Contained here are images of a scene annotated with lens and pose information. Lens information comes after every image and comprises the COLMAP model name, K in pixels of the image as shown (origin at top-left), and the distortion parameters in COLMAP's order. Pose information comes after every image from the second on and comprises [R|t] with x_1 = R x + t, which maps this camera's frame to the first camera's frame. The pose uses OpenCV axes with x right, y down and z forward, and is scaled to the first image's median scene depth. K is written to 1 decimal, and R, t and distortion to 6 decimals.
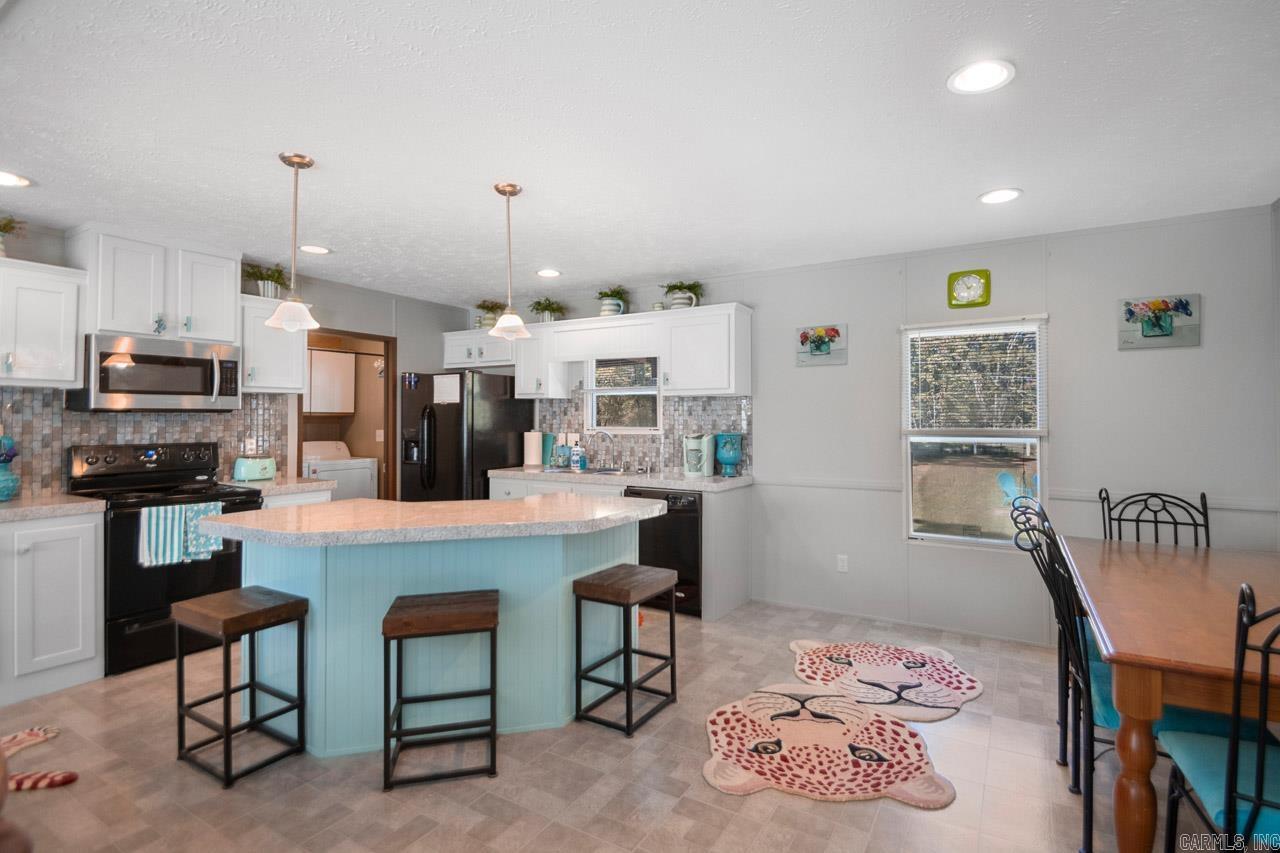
lens RADIAL K [[611.5, 0, 656.1], [0, 611.5, 420.3], [0, 0, 1]] dist [0.000215, -0.000104]
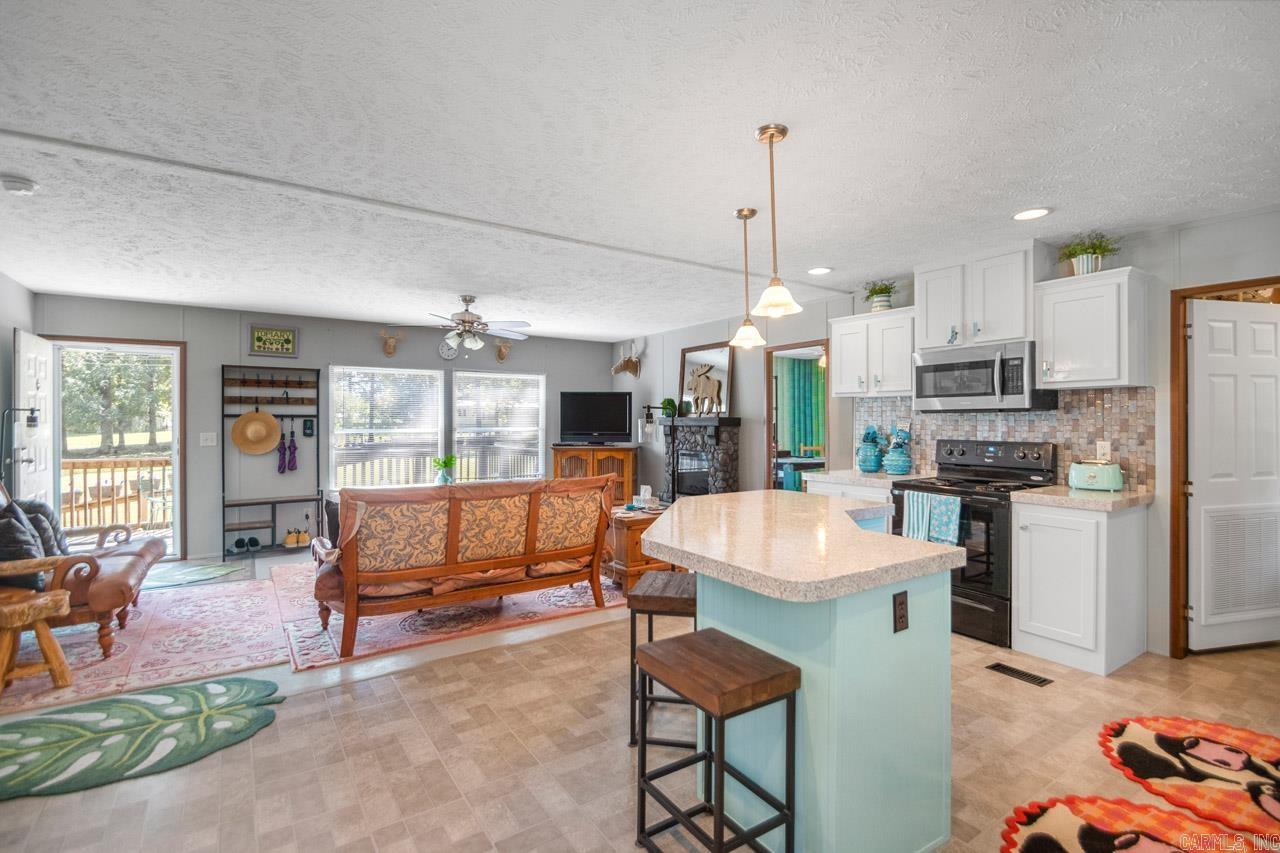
lens RADIAL K [[611.5, 0, 656.1], [0, 611.5, 420.3], [0, 0, 1]] dist [0.000215, -0.000104]
pose [[-0.422127, 0.003012, -0.906532, 0.424760], [0.000967, 0.999995, 0.002873, -0.002224], [0.906536, 0.000336, -0.422128, 0.906295]]
